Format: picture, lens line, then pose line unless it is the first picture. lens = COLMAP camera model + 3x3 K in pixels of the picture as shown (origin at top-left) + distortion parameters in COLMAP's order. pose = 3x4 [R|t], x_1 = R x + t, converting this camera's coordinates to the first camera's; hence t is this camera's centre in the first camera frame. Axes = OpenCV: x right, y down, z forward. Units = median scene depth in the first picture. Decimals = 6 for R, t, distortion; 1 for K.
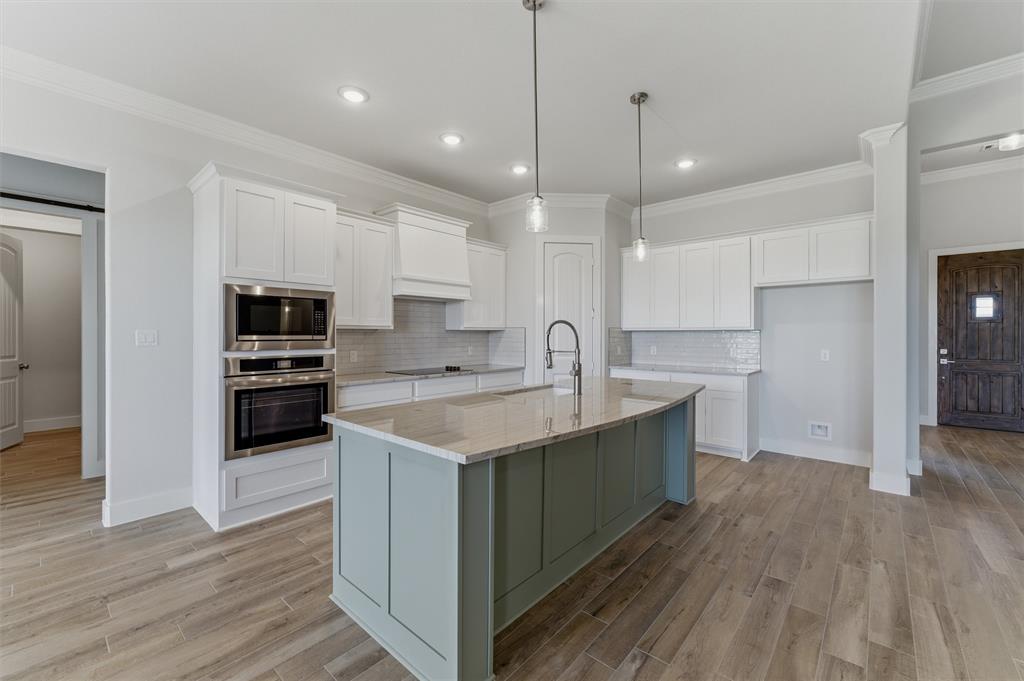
lens RADIAL K [[424.5, 0, 516.9], [0, 424.5, 335.8], [0, 0, 1]] dist [0.000636, -0.000108]
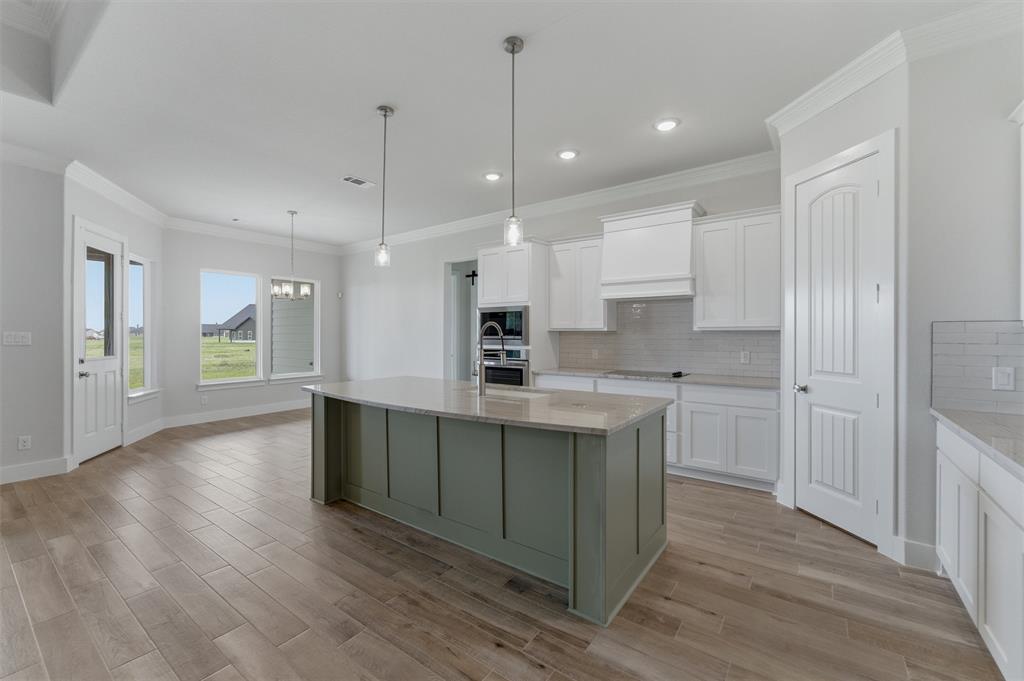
lens RADIAL K [[424.5, 0, 513.9], [0, 424.5, 334.8], [0, 0, 1]] dist [0.000636, -0.000108]
pose [[0.075118, 0.002217, -0.997172, 1.055030], [-0.003424, 0.999992, 0.001966, -0.008847], [0.997169, 0.003266, 0.075125, 0.904433]]
